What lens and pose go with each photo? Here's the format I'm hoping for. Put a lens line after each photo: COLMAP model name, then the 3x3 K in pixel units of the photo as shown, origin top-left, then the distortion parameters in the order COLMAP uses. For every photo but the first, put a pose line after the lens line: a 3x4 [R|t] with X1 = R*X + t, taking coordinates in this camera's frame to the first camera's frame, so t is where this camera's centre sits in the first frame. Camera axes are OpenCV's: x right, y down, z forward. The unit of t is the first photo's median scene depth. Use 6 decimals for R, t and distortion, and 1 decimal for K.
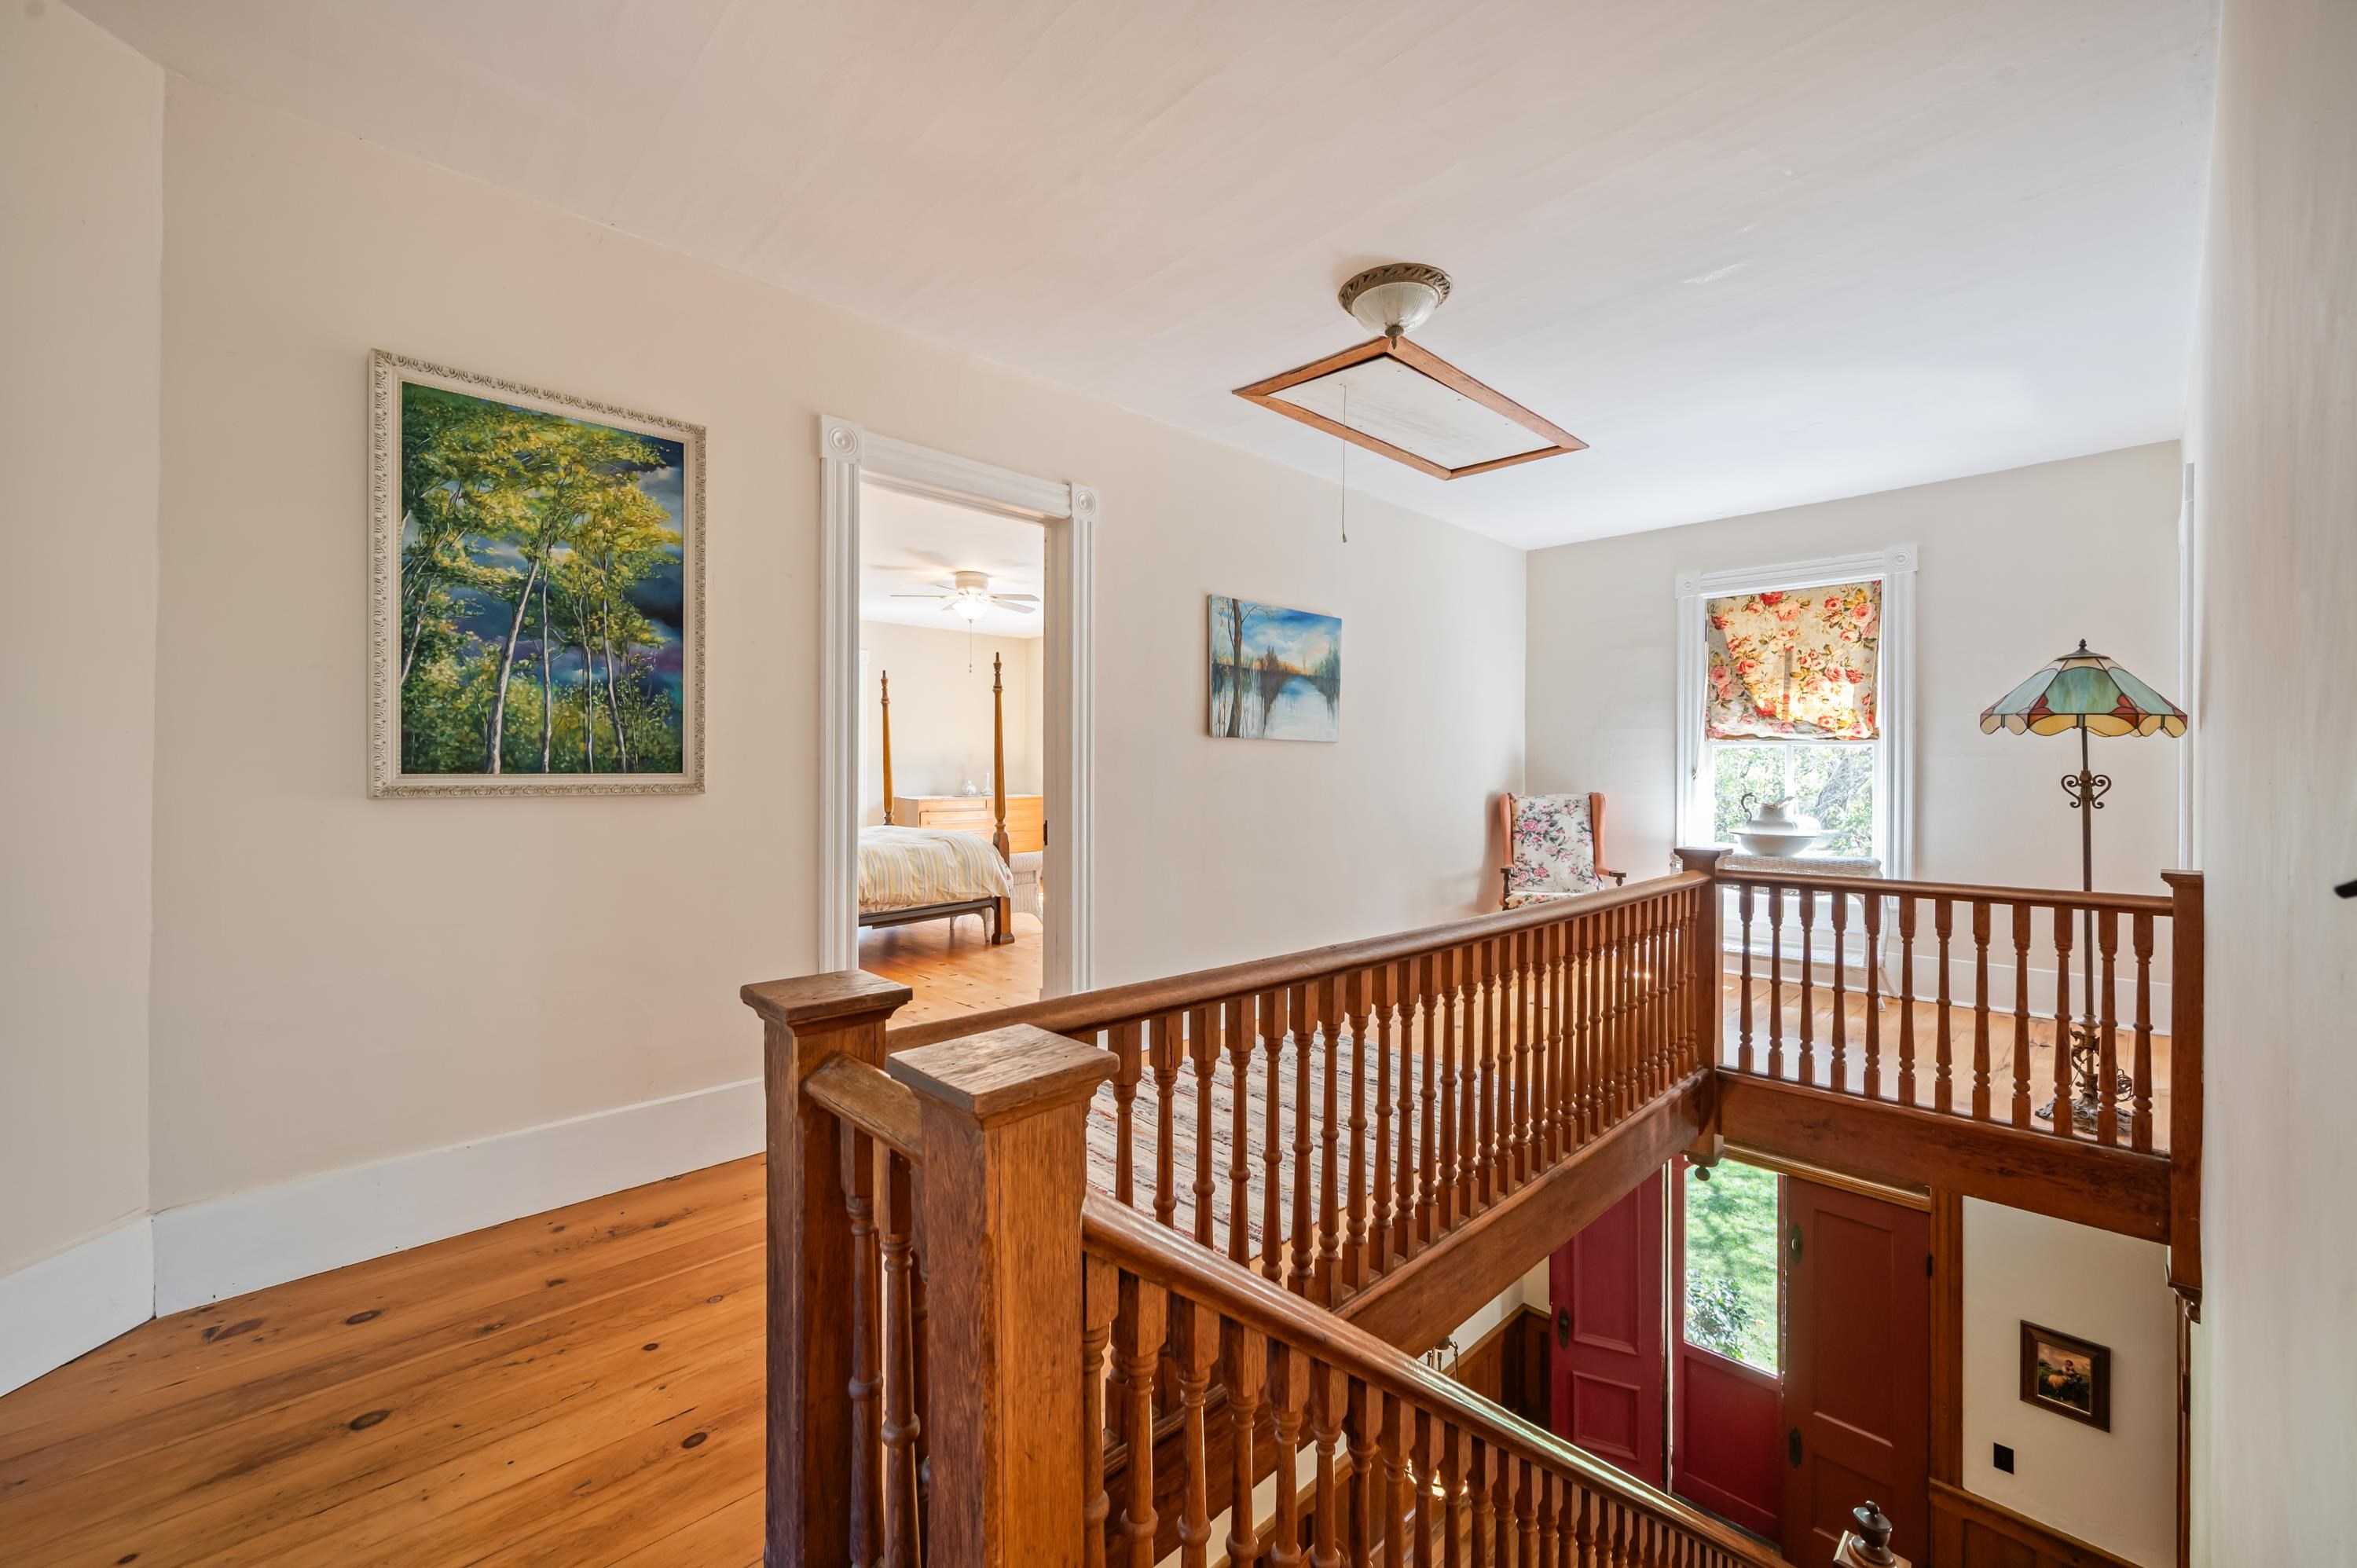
lens RADIAL K [[943.7, 0, 1177.6], [0, 943.7, 772.0], [0, 0, 1]] dist [-0.000227, 0.000049]
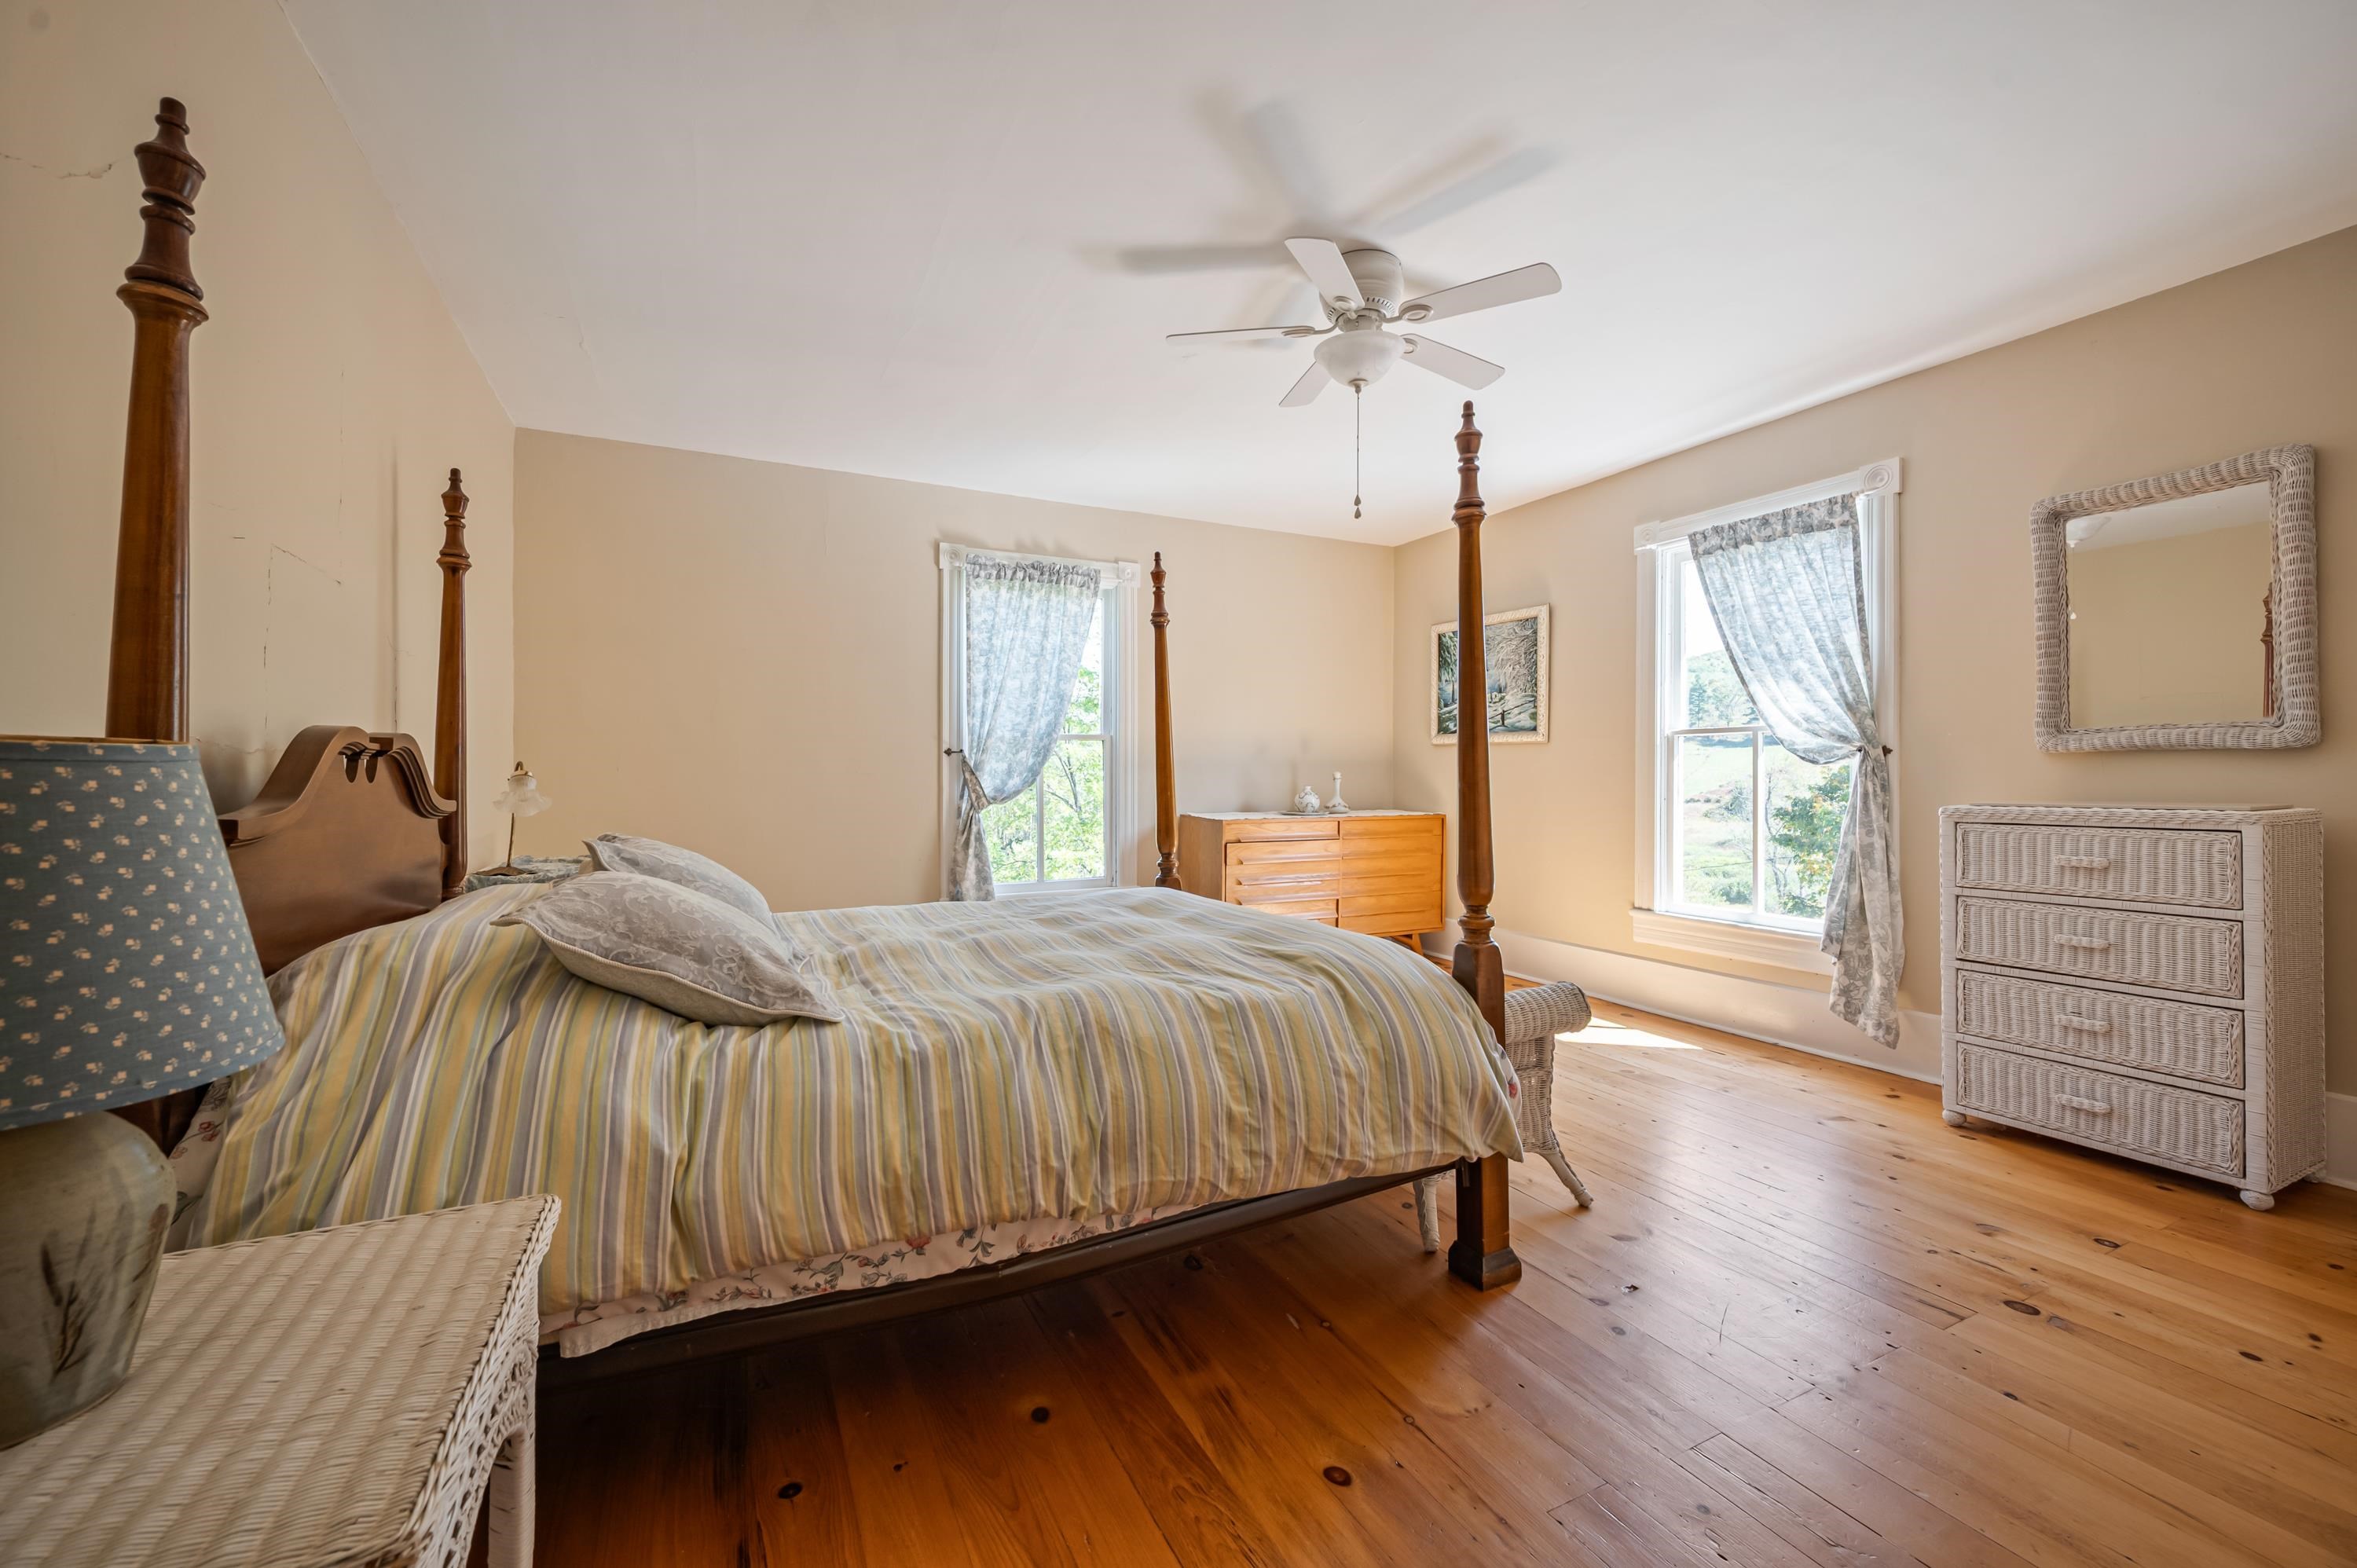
lens RADIAL K [[932.9, 0, 1184.8], [0, 932.9, 774.7], [0, 0, 1]] dist [-0.000324, 0.000082]
pose [[0.956502, -0.000919, -0.291724, -0.184885], [0.000260, 0.999997, -0.002297, 0.004633], [0.291725, 0.002122, 0.956500, 0.635523]]
